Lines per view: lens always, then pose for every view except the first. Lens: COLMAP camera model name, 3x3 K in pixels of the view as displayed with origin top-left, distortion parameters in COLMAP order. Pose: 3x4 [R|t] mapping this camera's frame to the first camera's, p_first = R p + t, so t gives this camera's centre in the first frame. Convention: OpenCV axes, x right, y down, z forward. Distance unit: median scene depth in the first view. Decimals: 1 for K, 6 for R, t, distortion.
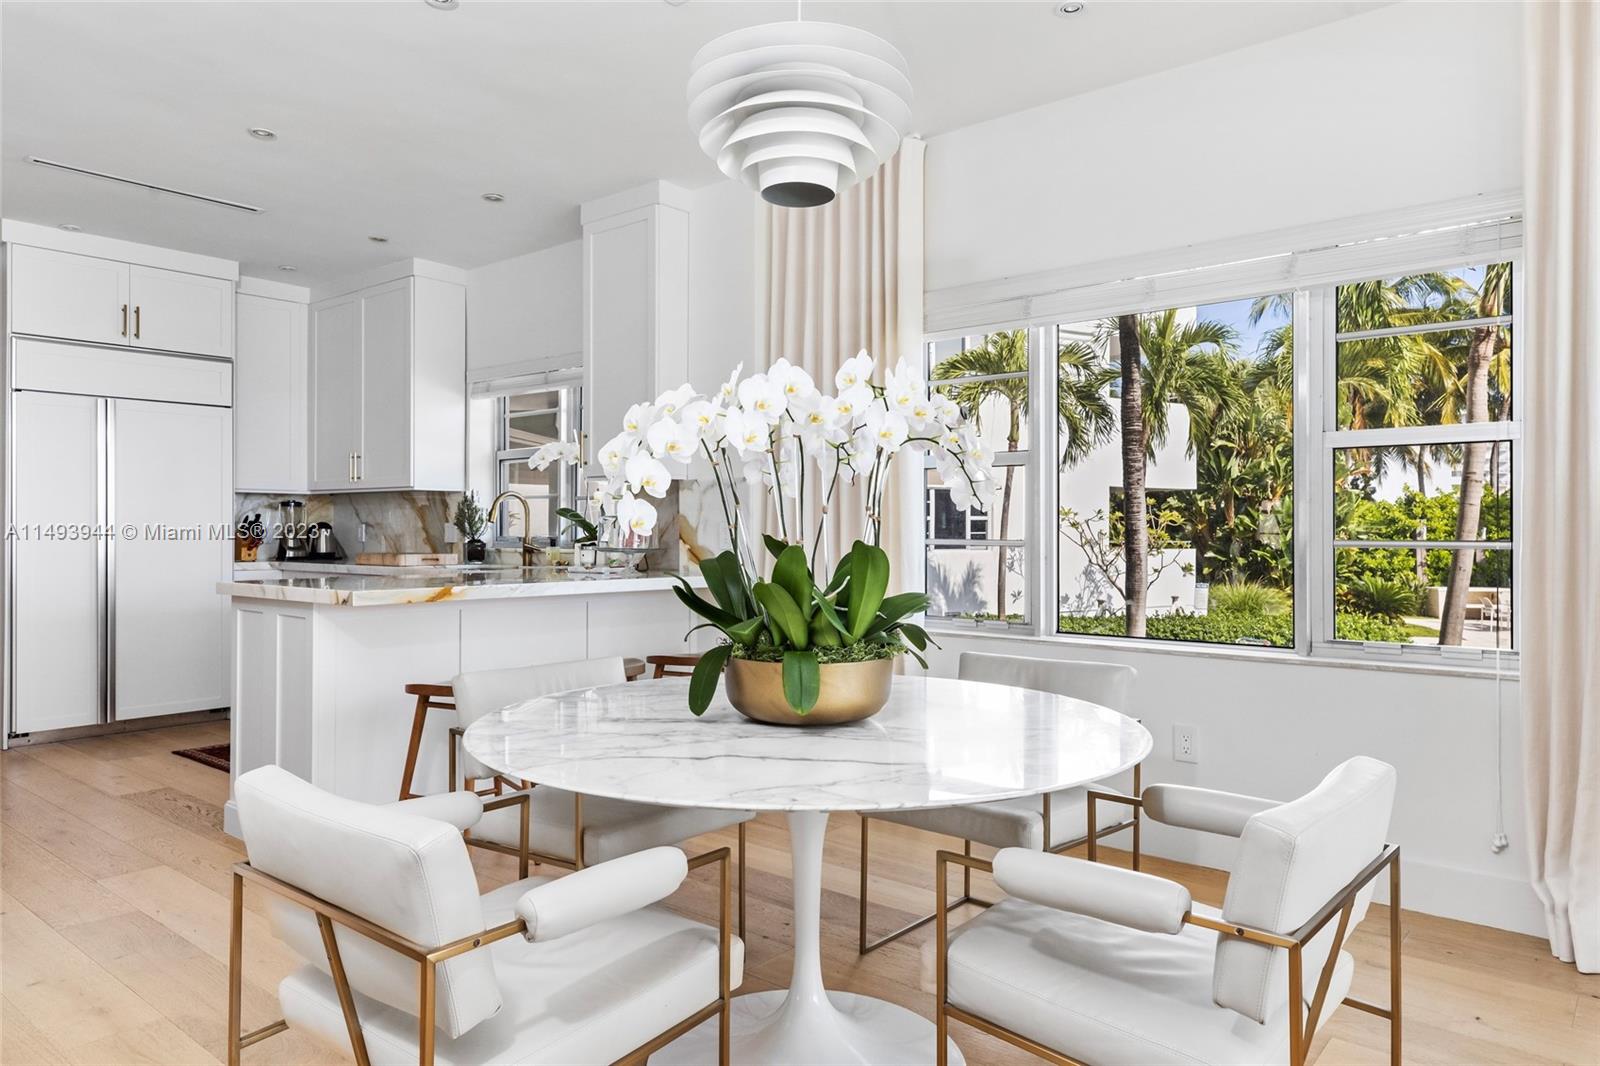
lens RADIAL K [[1064.7, 0, 804.3], [0, 1064.7, 527.6], [0, 0, 1]] dist [0.011736, 0.007007]
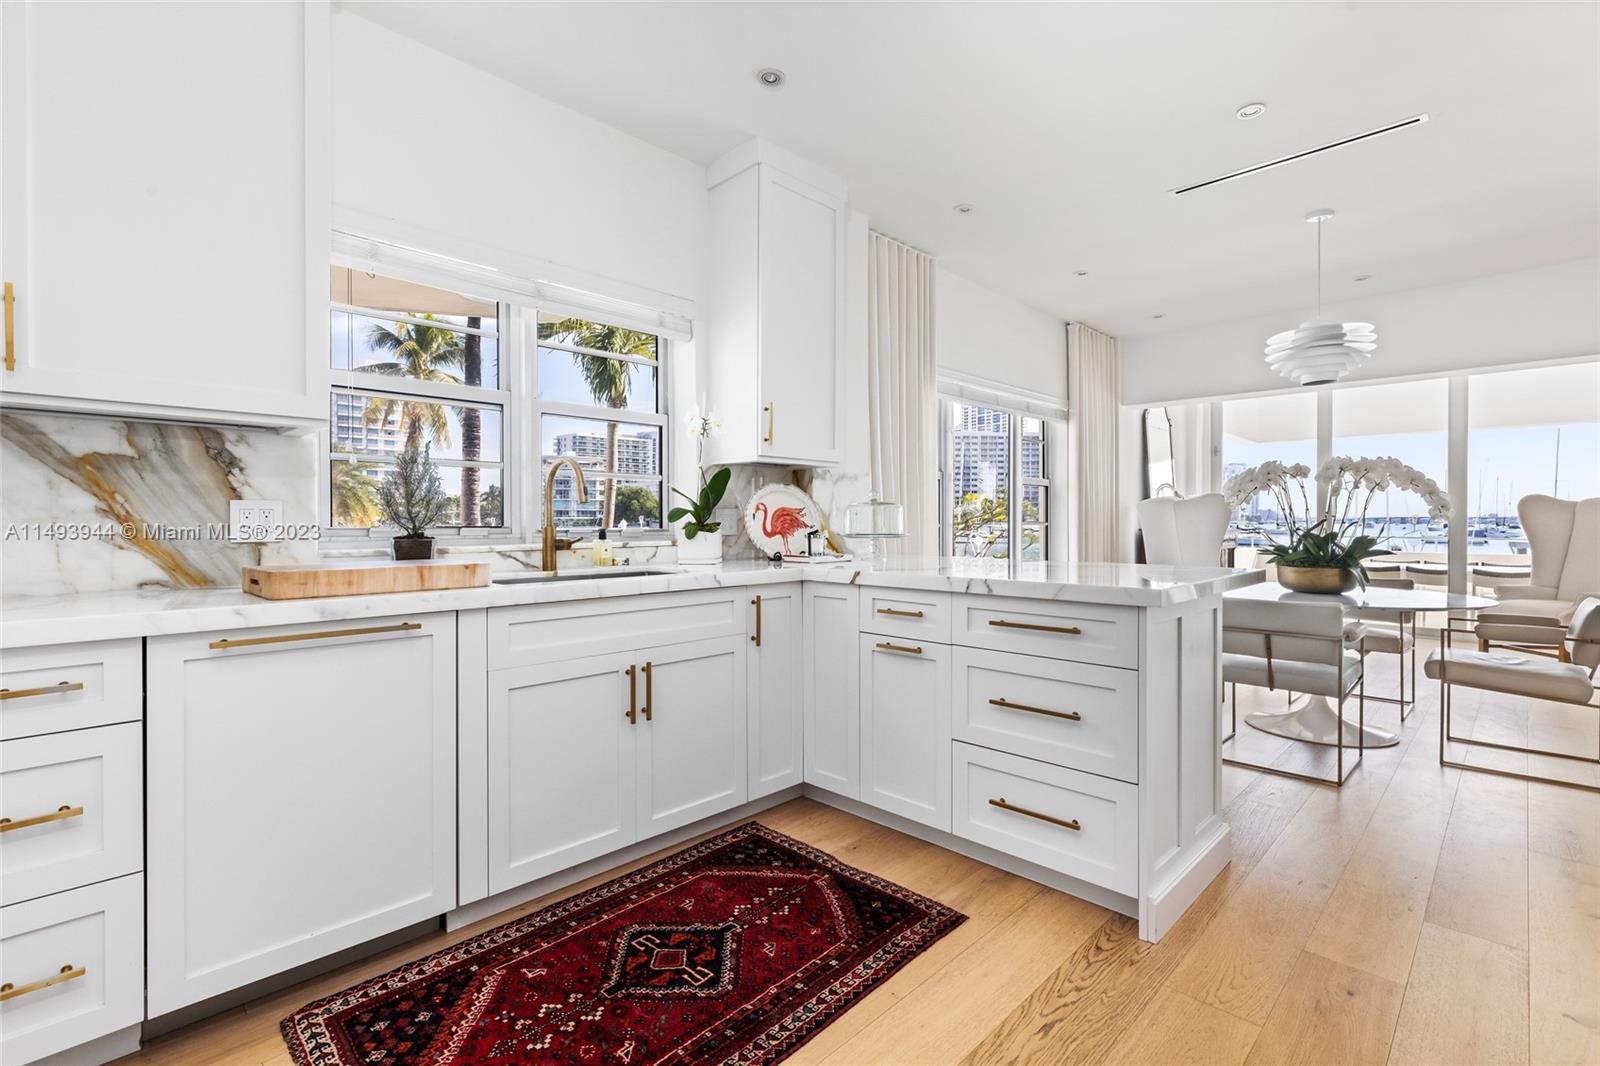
lens RADIAL K [[737.5, 0, 800.3], [0, 737.5, 530.5], [0, 0, 1]] dist [0.005549, -0.001263]
pose [[0.059975, -0.015700, 0.998076, -0.603562], [-0.001688, 0.999873, 0.015830, 0.003169], [-0.998198, -0.002634, 0.059941, 0.693141]]
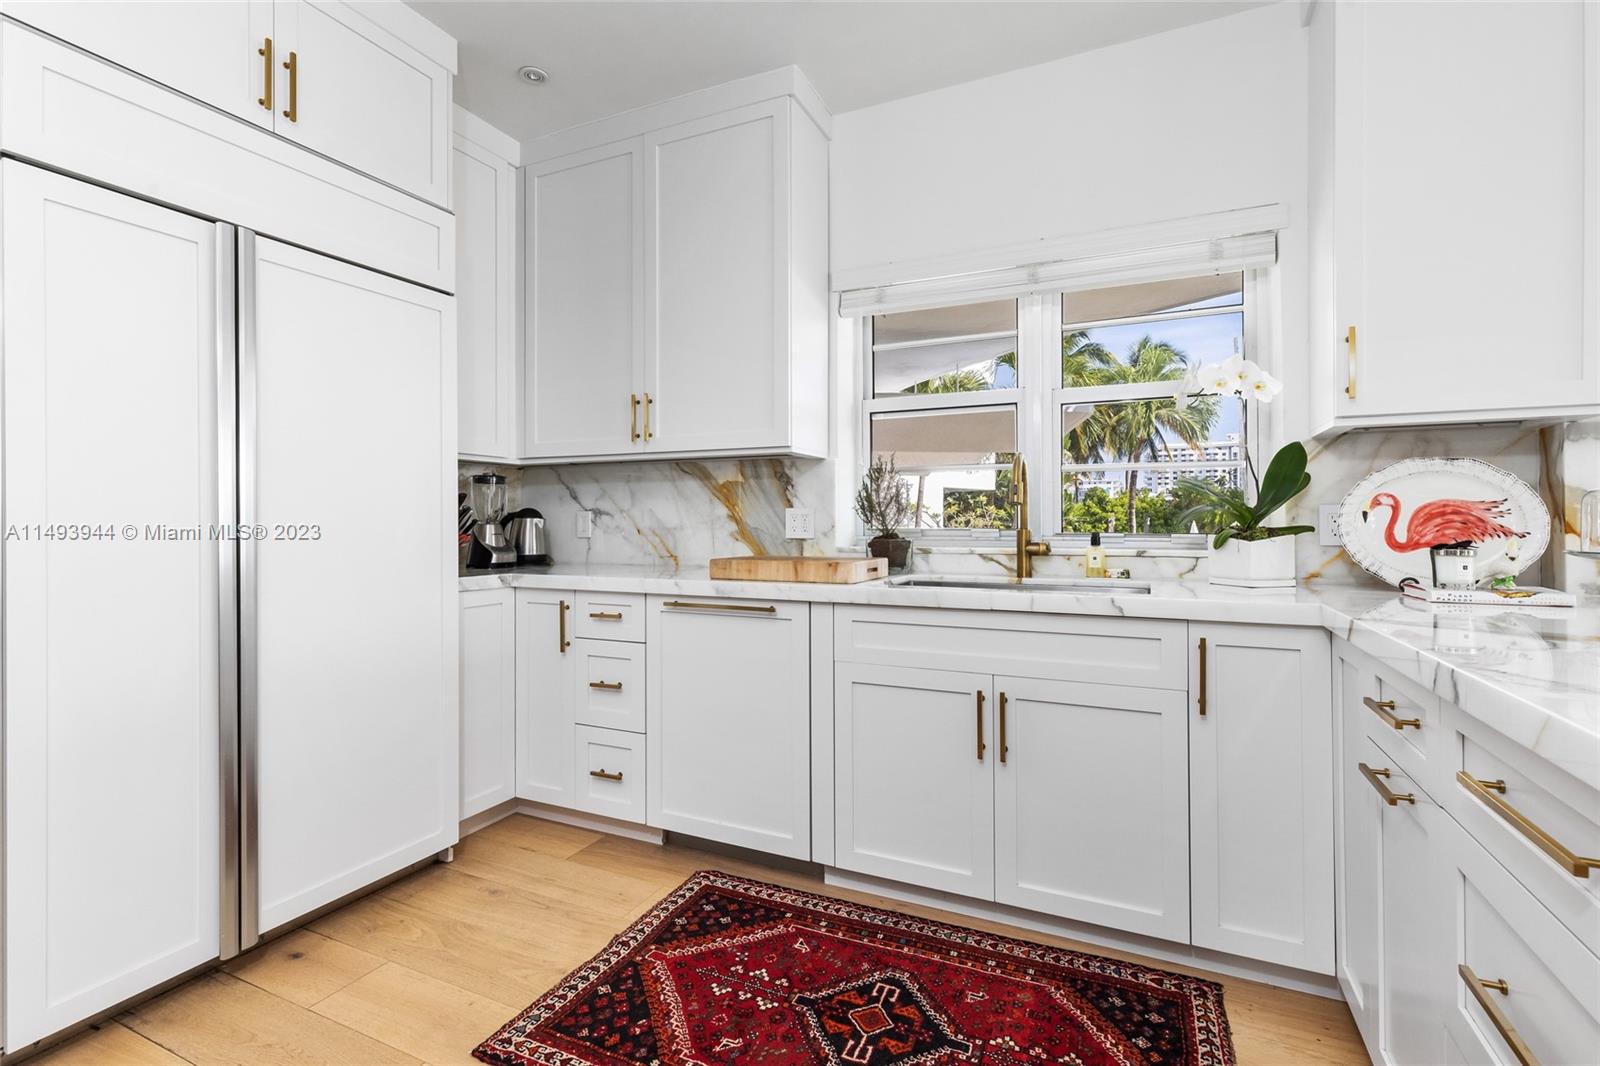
lens RADIAL K [[737.5, 0, 795.0], [0, 737.5, 523.1], [0, 0, 1]] dist [0.005549, -0.001263]
pose [[0.964011, -0.003774, 0.265836, -0.425275], [0.002556, 0.999985, 0.004930, 0.002347], [-0.265850, -0.004073, 0.964006, 0.532950]]
